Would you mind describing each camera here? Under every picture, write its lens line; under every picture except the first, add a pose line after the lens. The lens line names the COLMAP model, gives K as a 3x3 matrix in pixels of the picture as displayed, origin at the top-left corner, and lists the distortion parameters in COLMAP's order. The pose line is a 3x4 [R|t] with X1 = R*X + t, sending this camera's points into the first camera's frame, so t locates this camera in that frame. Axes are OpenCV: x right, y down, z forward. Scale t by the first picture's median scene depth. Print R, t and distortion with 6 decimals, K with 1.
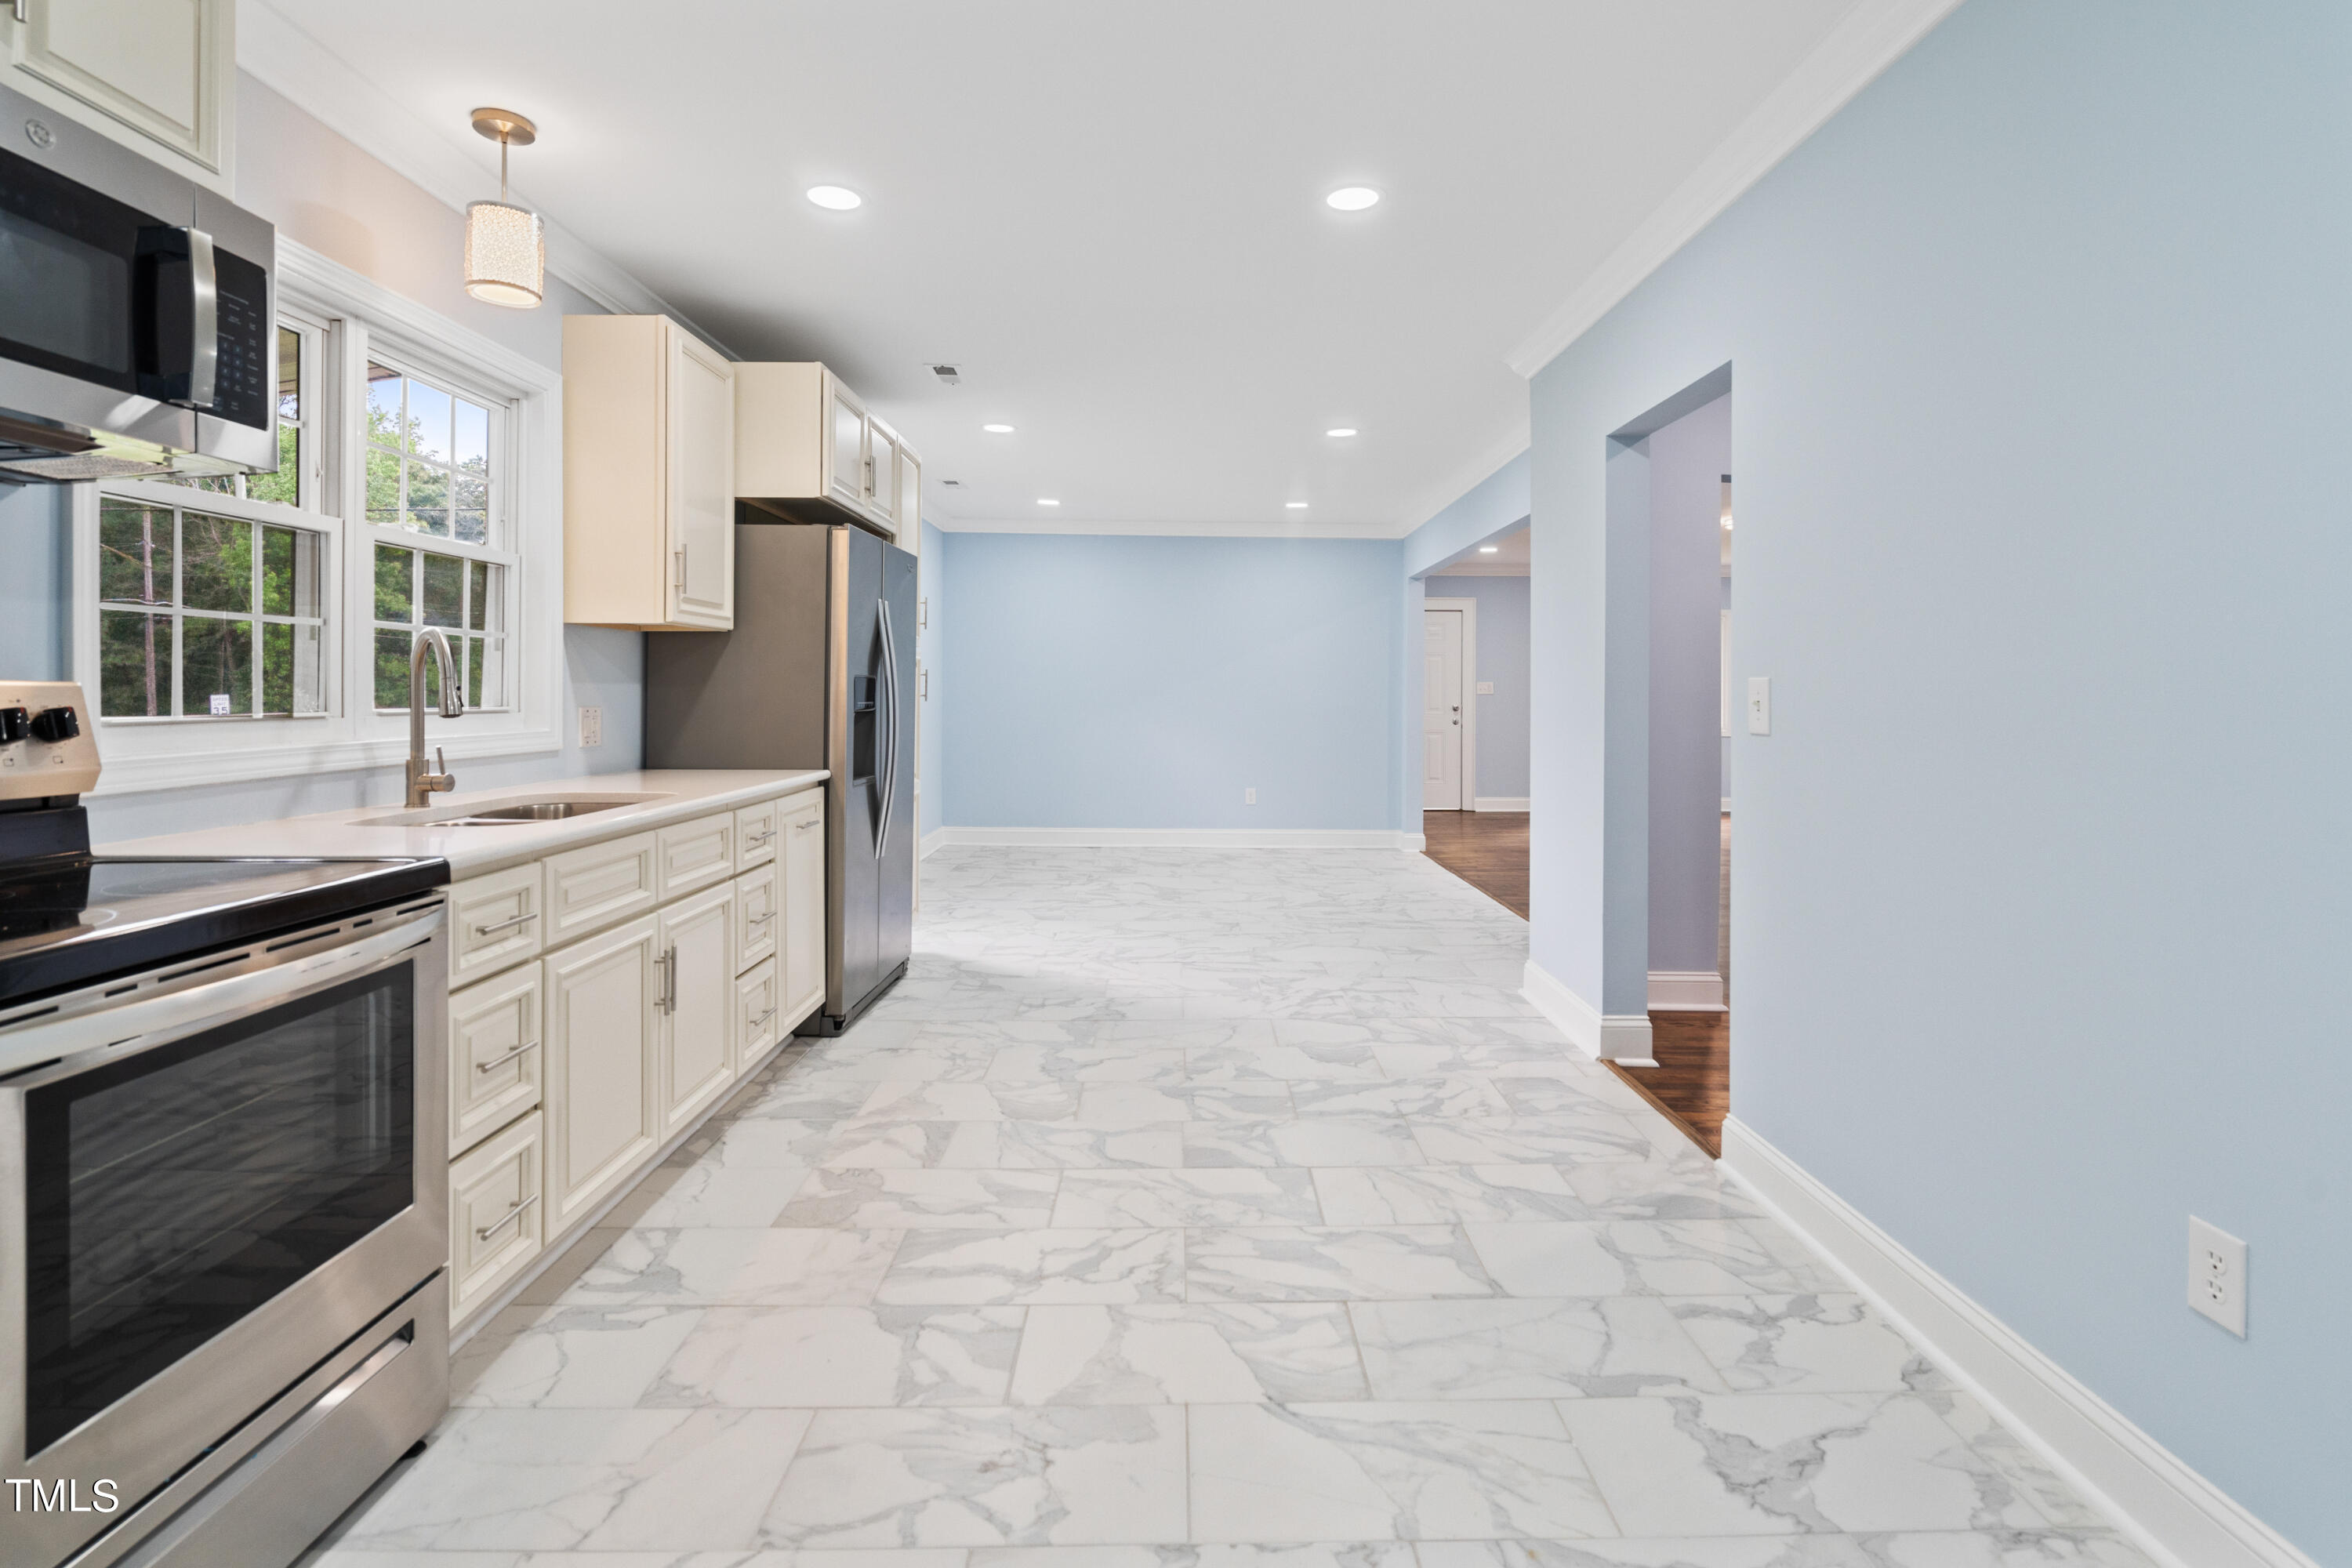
lens RADIAL K [[1094.0, 0, 1231.0], [0, 1094.0, 694.1], [0, 0, 1]] dist [-0.000927, 0.001448]
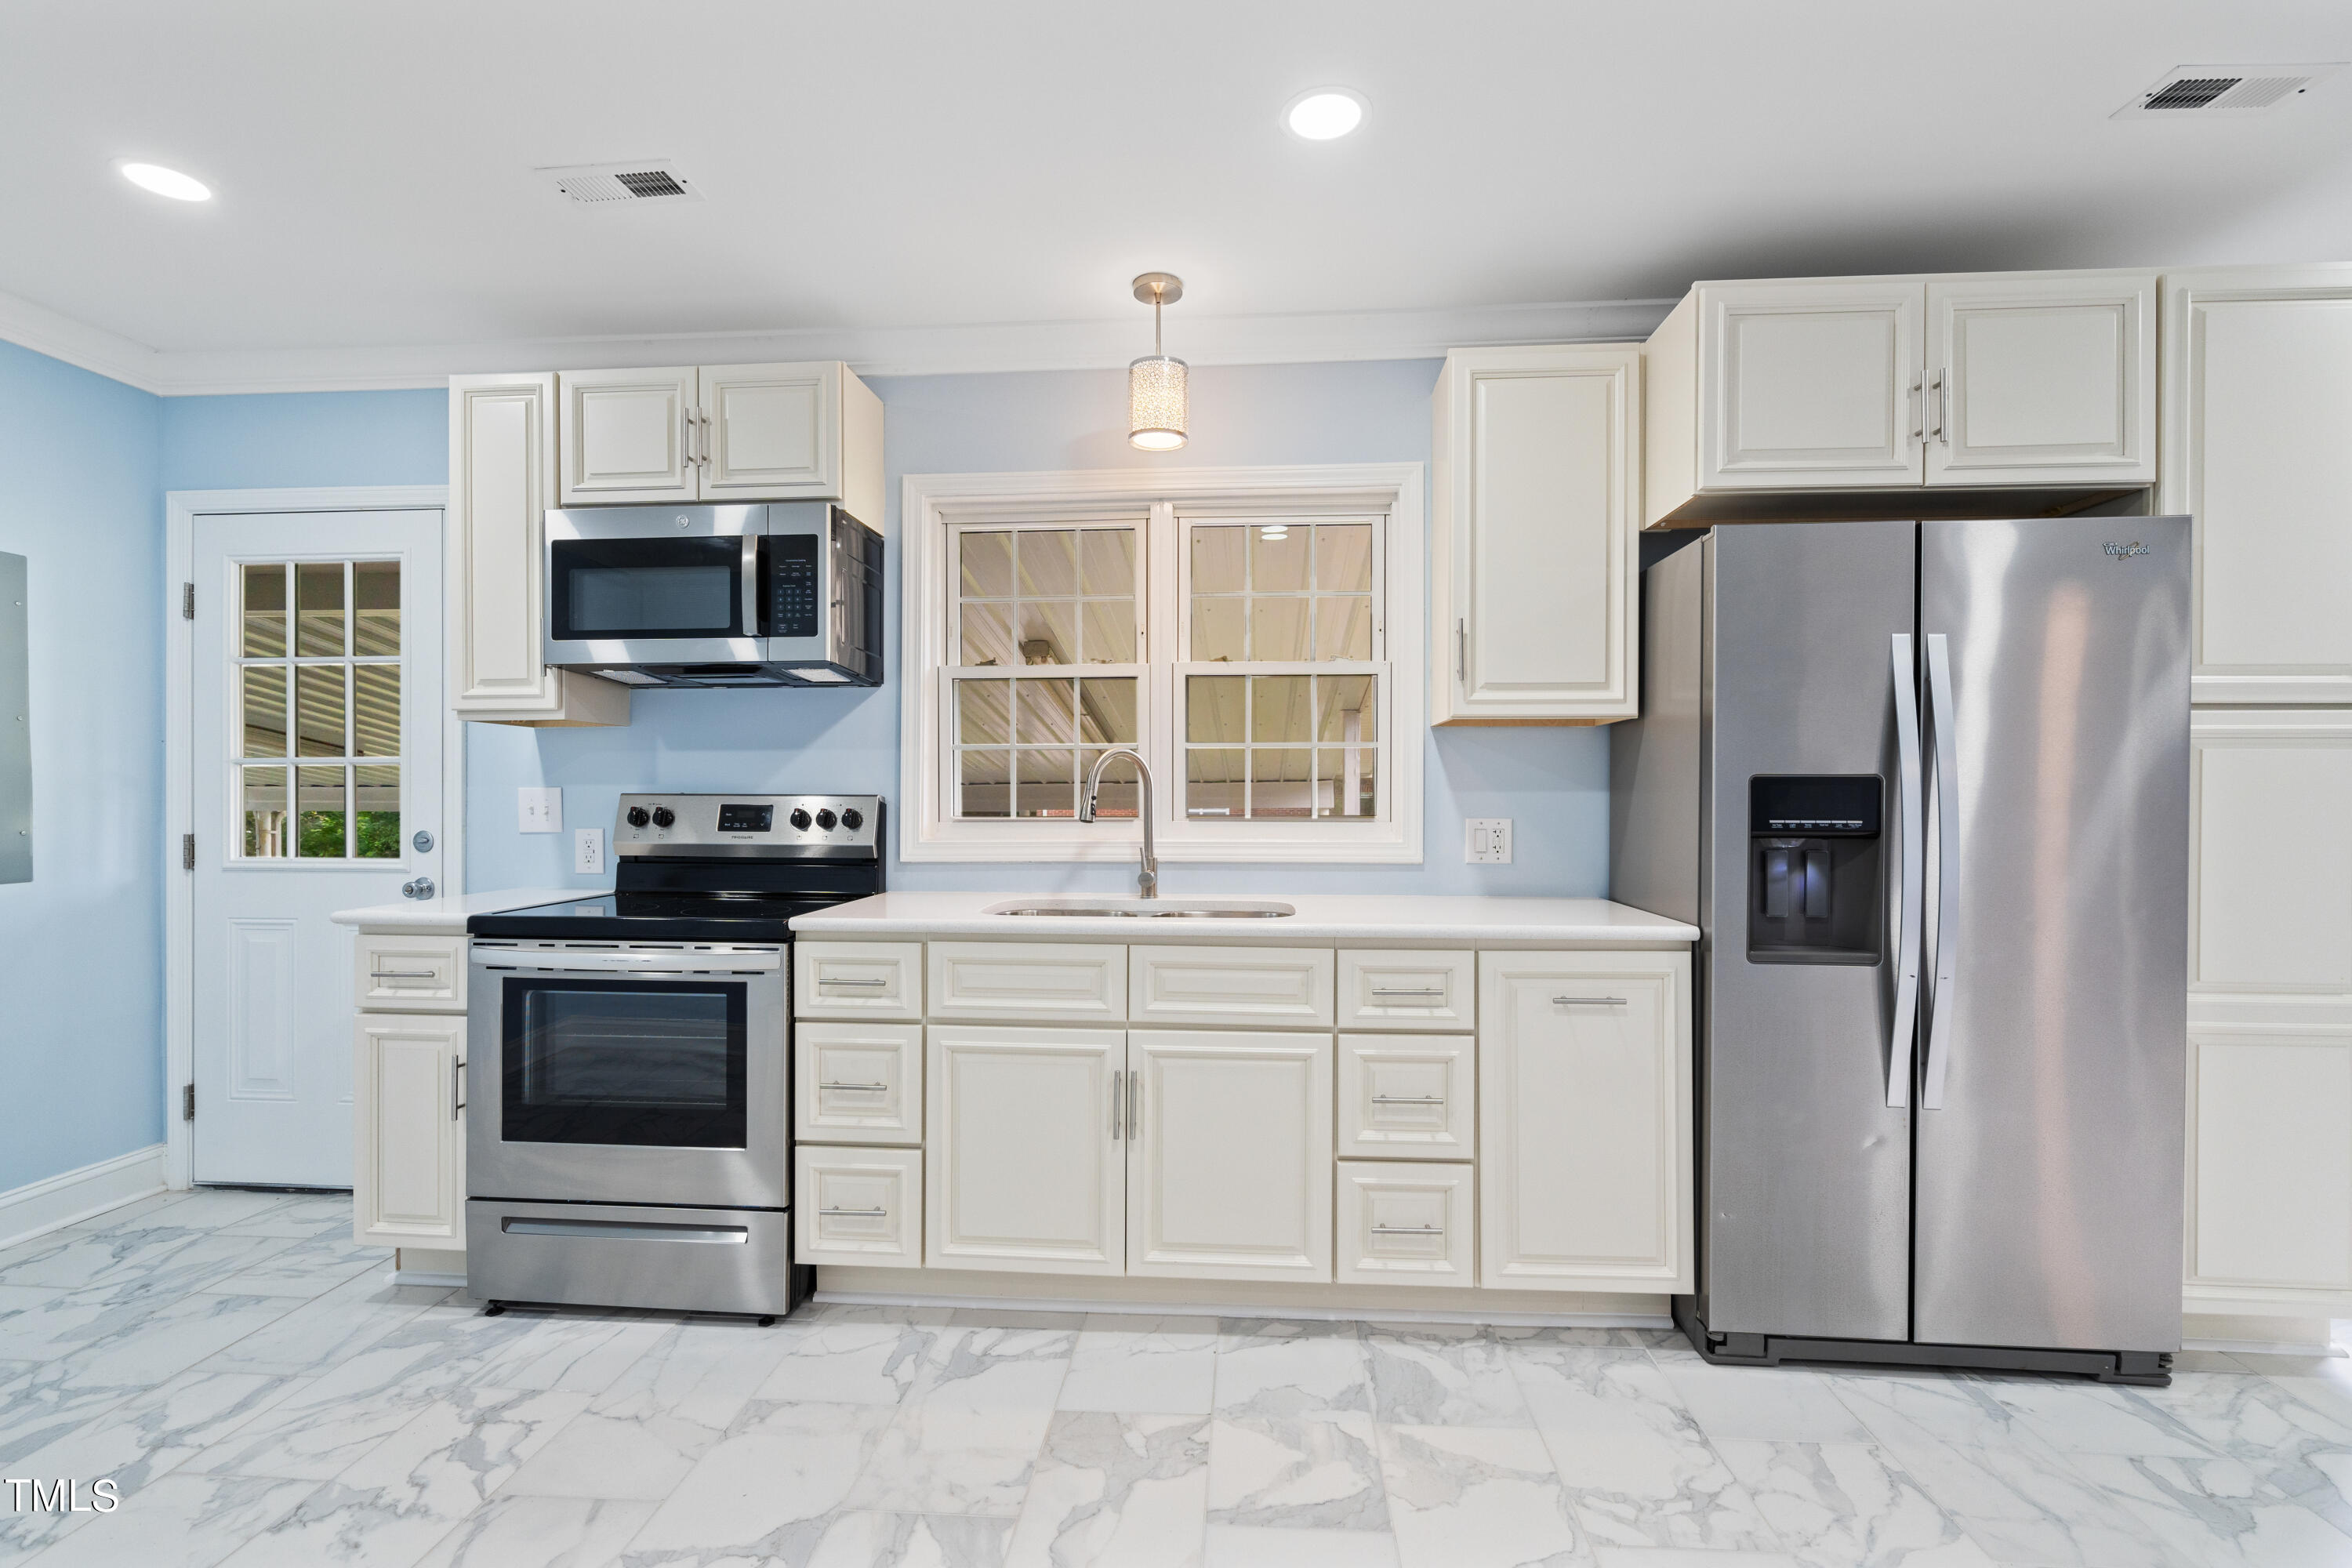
lens RADIAL K [[1094.0, 0, 1183.6], [0, 1094.0, 793.7], [0, 0, 1]] dist [-0.000927, 0.001448]
pose [[-0.120538, -0.005927, -0.992691, 0.450108], [-0.002107, 0.999981, -0.005714, -0.002136], [0.992706, 0.001403, -0.120548, 1.238485]]
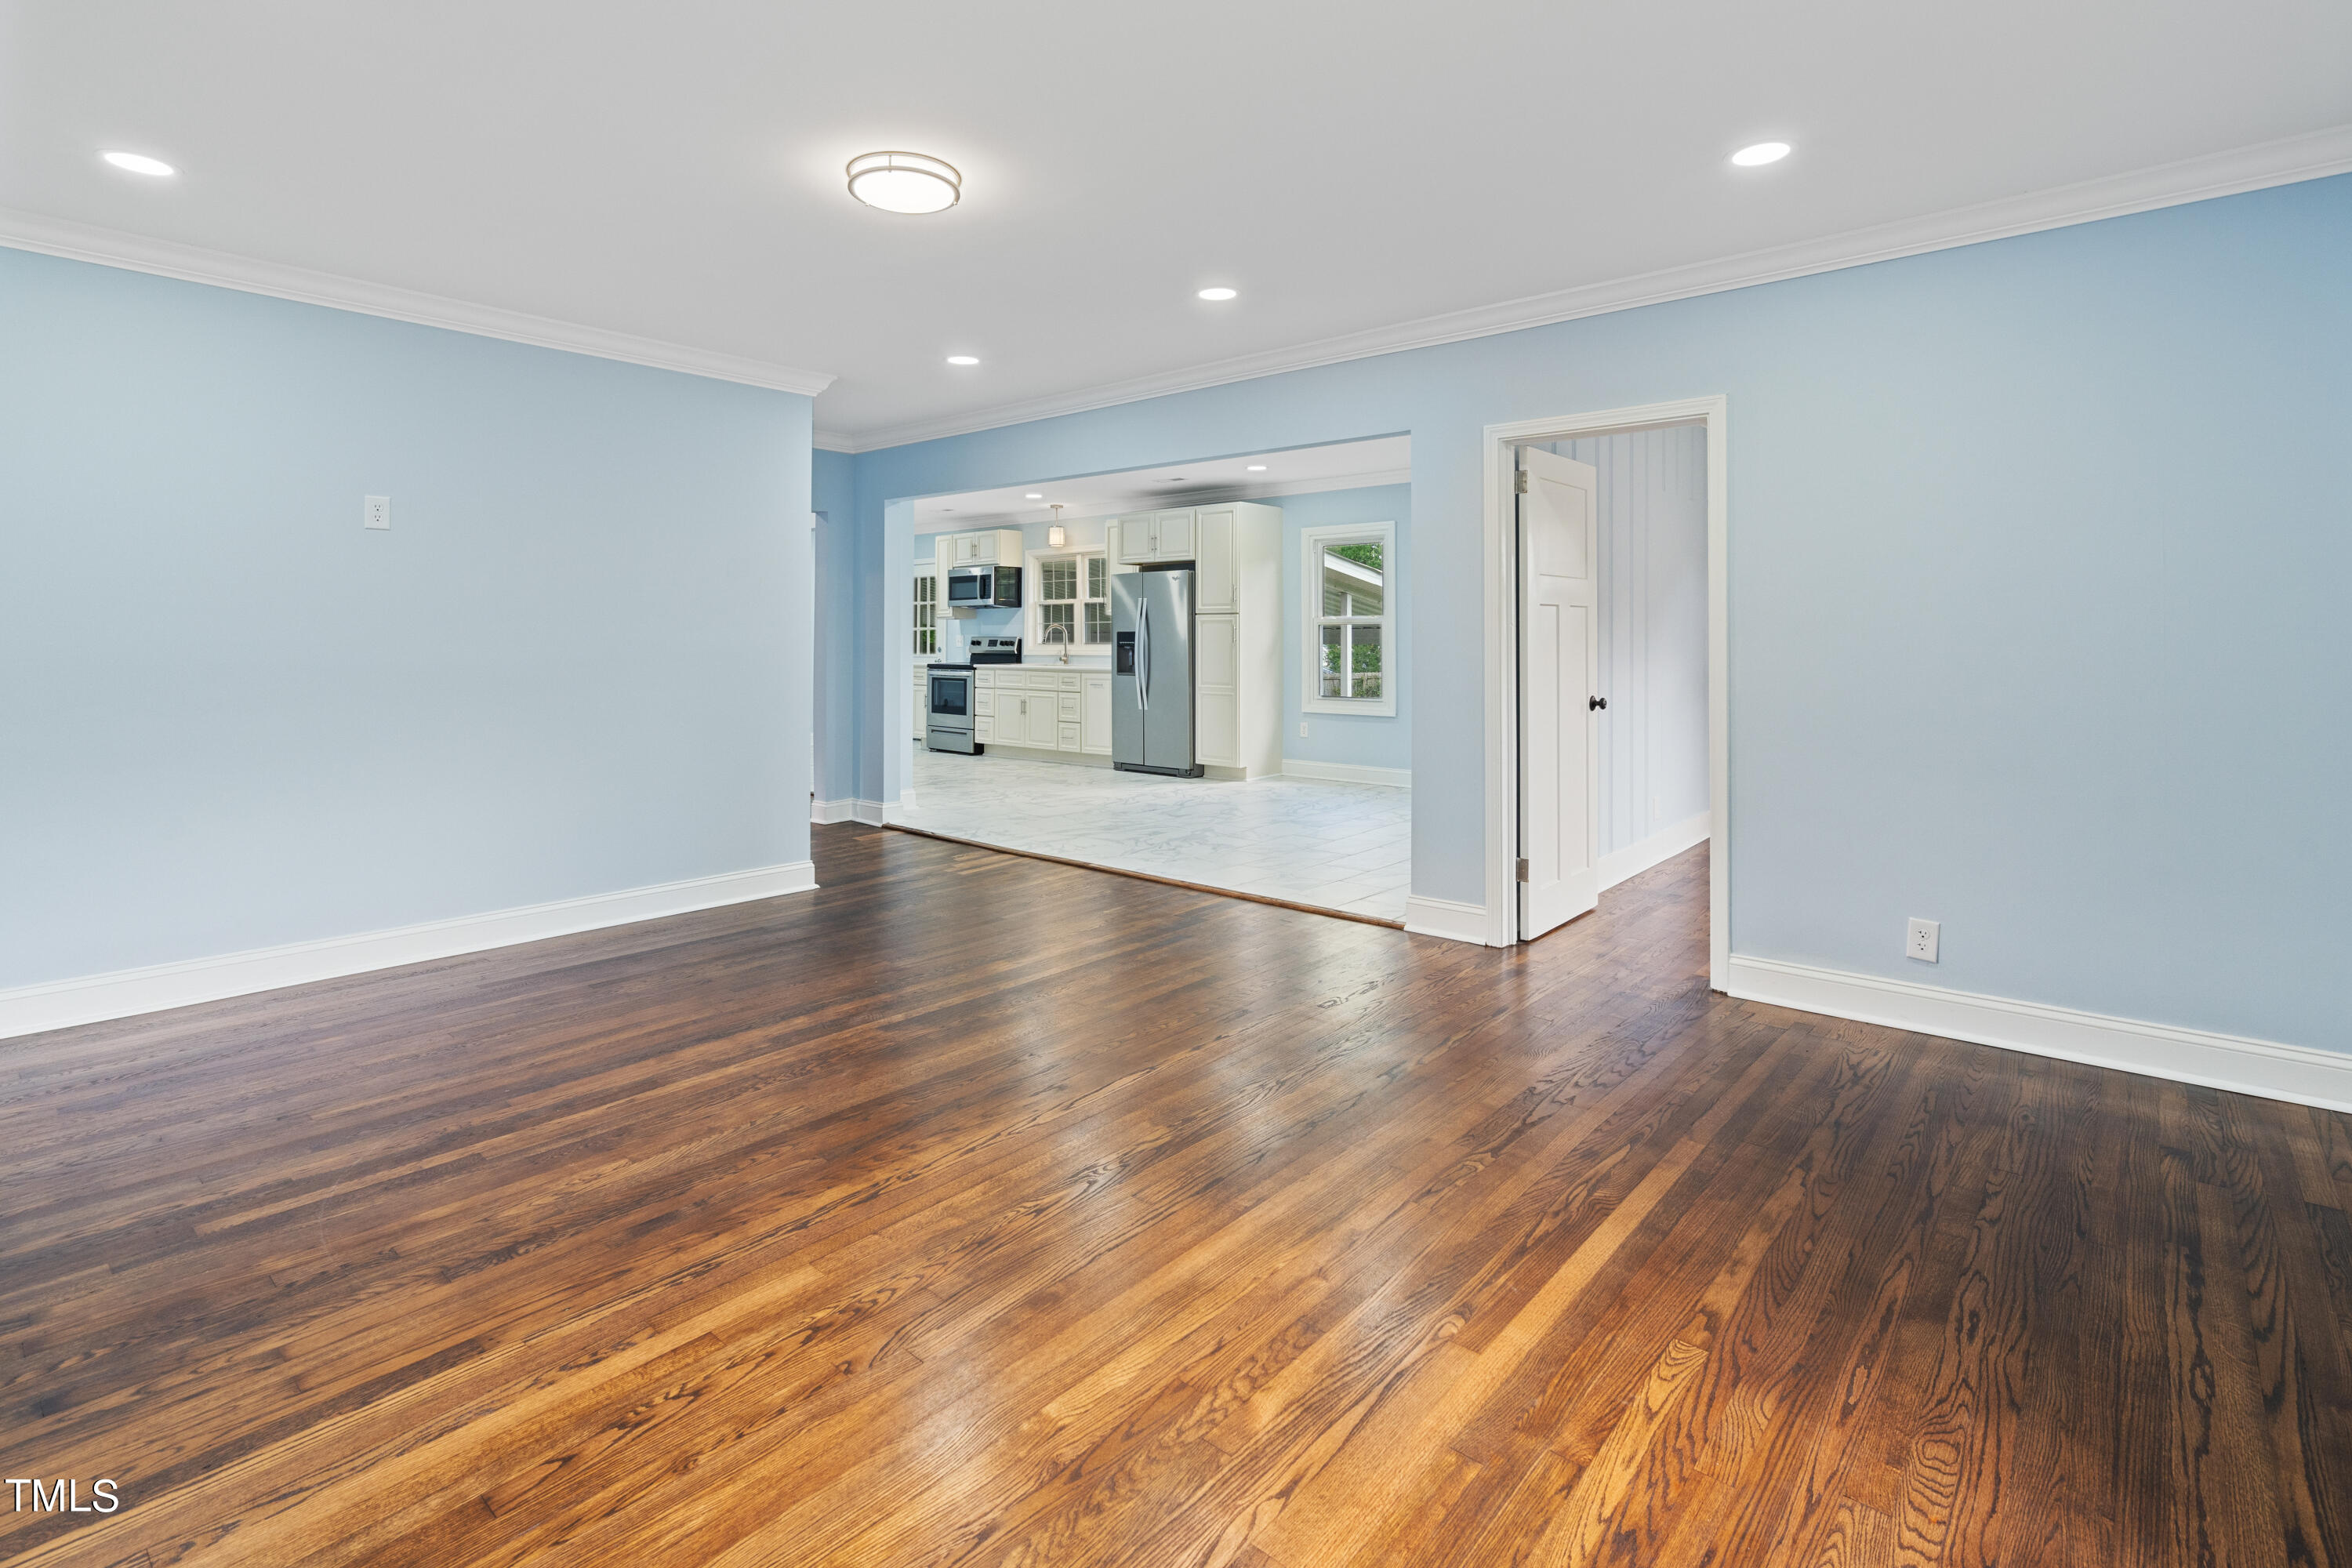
lens RADIAL K [[1094.0, 0, 1180.0], [0, 1094.0, 625.7], [0, 0, 1]] dist [-0.000927, 0.001448]
pose [[-0.681549, -0.010614, -0.731696, 2.285966], [-0.003000, 0.999927, -0.011710, -0.003296], [0.731766, -0.005786, -0.681531, 4.576134]]
